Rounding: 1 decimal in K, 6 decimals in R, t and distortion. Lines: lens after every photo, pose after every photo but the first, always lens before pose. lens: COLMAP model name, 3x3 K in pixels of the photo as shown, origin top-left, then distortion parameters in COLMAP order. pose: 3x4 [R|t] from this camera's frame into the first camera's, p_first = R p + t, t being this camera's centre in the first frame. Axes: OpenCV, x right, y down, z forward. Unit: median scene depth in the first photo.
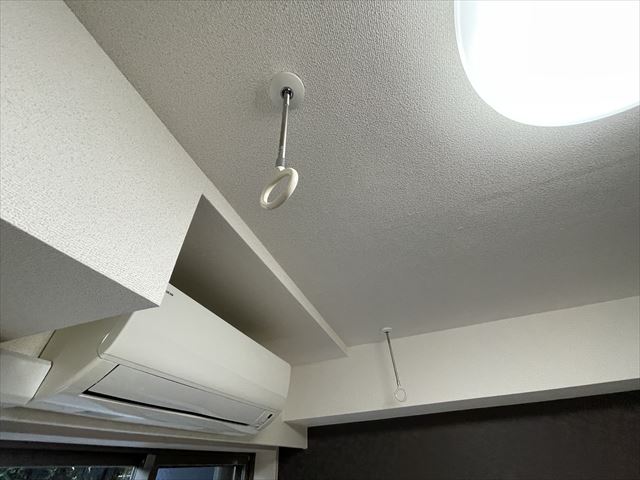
lens RADIAL K [[259.3, 0, 319.8], [0, 259.3, 237.8], [0, 0, 1]] dist [-0.000323, 0.000029]
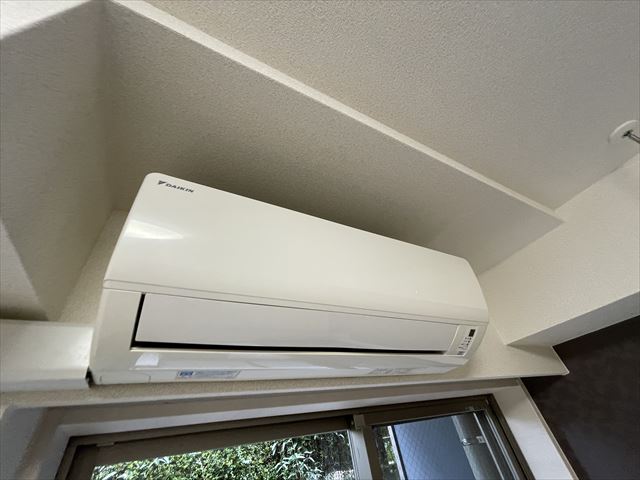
lens RADIAL K [[259.3, 0, 319.8], [0, 259.3, 237.8], [0, 0, 1]] dist [-0.000323, 0.000029]
pose [[0.735284, -0.476908, -0.481577, -0.034915], [0.526243, 0.849495, -0.037777, 0.218222], [0.427113, -0.225650, 0.875589, 0.233129]]
